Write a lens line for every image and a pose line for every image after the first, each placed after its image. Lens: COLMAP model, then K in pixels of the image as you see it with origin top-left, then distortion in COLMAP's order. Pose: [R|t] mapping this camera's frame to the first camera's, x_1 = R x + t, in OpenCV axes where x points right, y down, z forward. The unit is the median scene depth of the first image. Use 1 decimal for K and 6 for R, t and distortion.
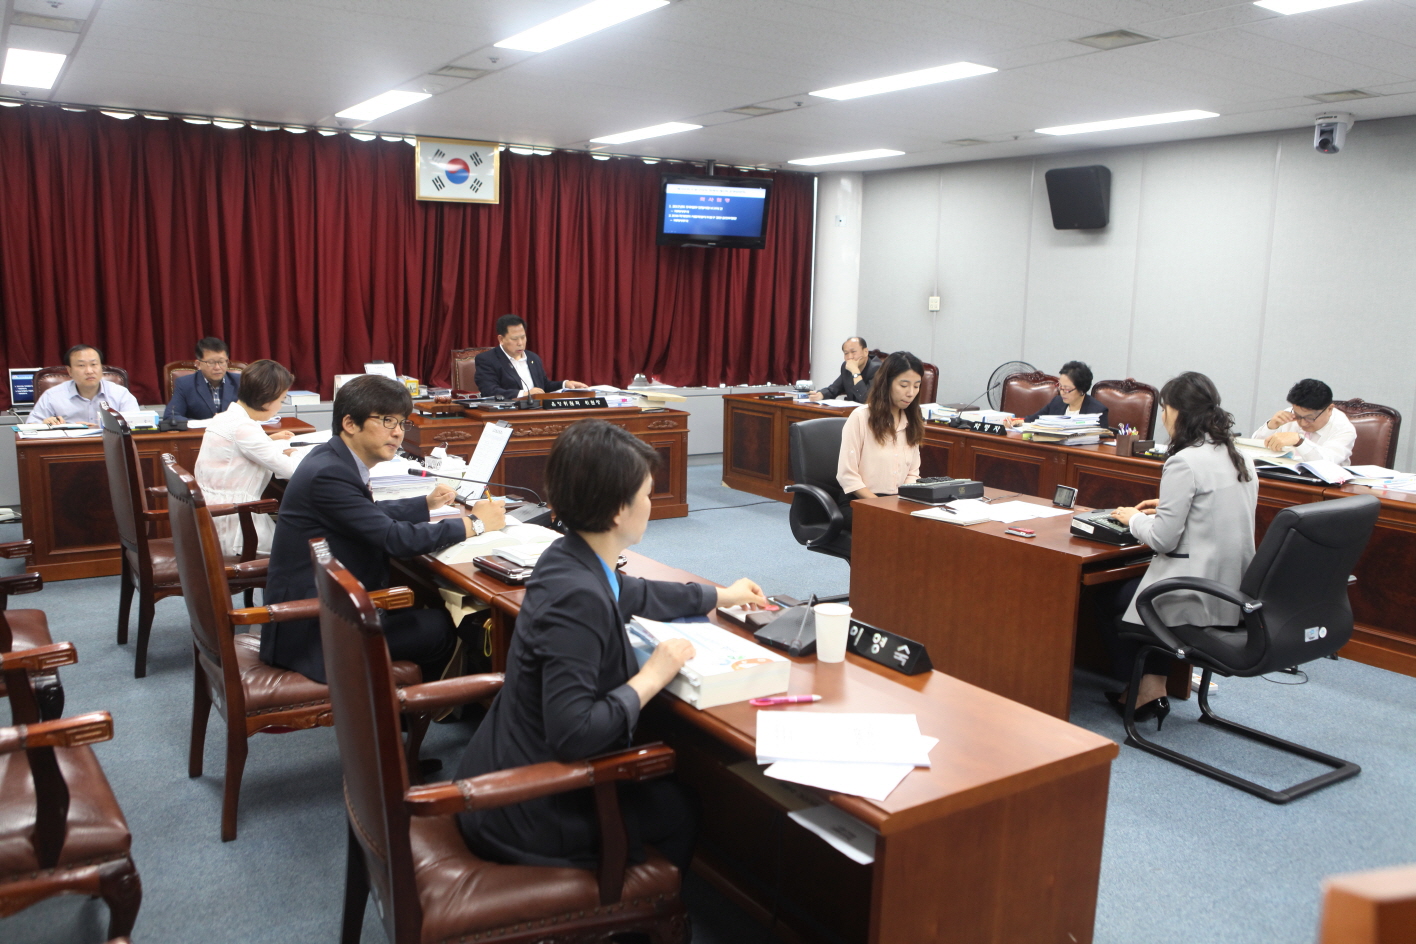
lens RADIAL K [[1144.9, 0, 708.0], [0, 1144.9, 472.0], [0, 0, 1]] dist [-0.032140, 0.005699]
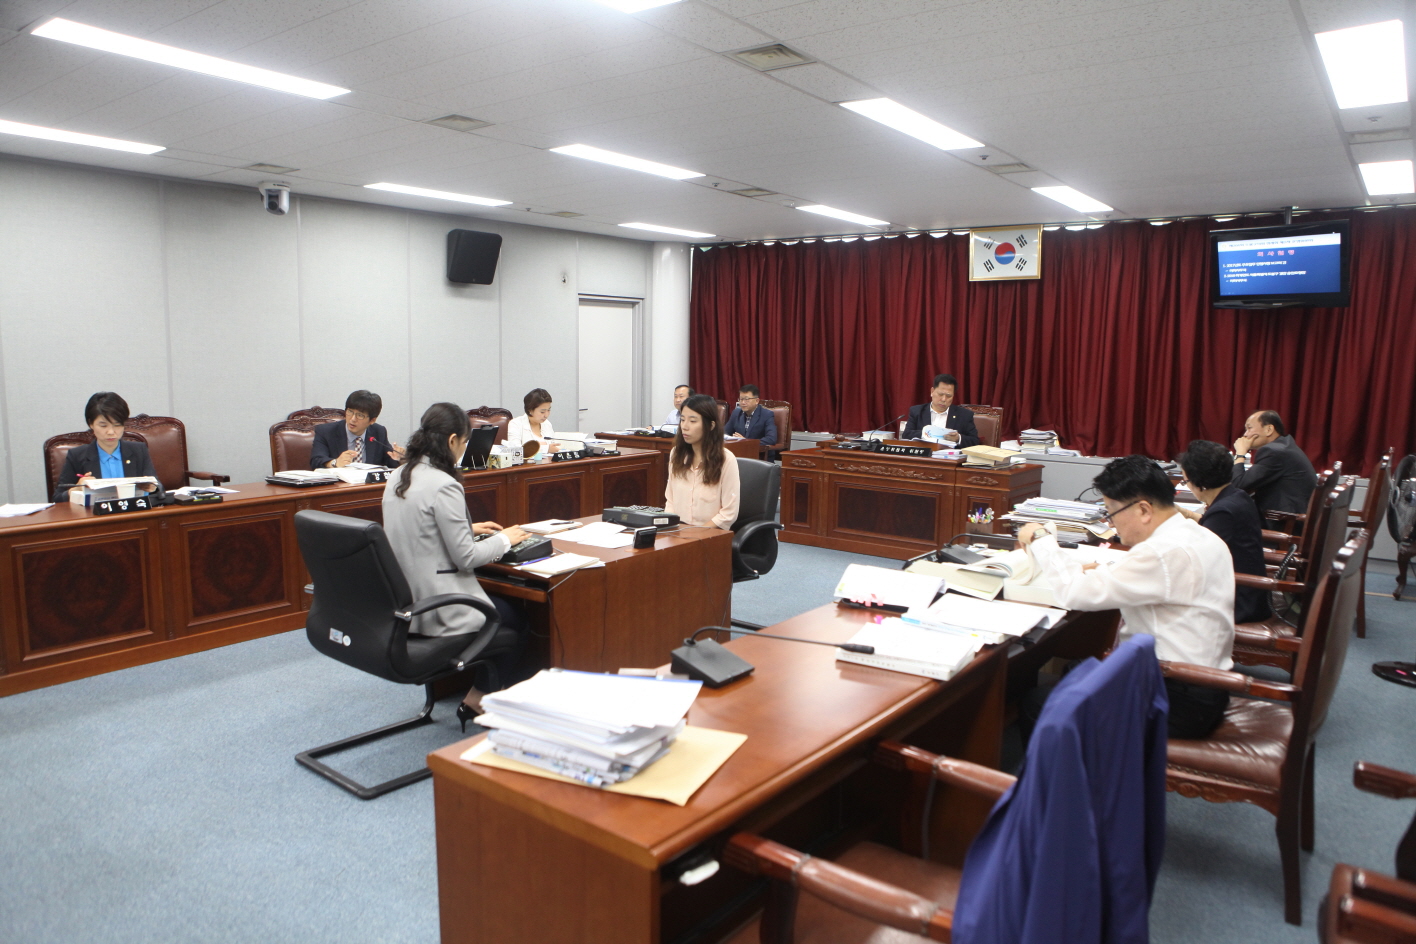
lens RADIAL K [[981.2, 0, 708.0], [0, 981.2, 472.0], [0, 0, 1]] dist [-0.010685, -0.006121]
pose [[0.333413, 0.104808, -0.936937, 0.625262], [-0.160249, 0.985640, 0.053231, -0.050169], [0.929062, 0.132395, 0.345421, 0.403585]]
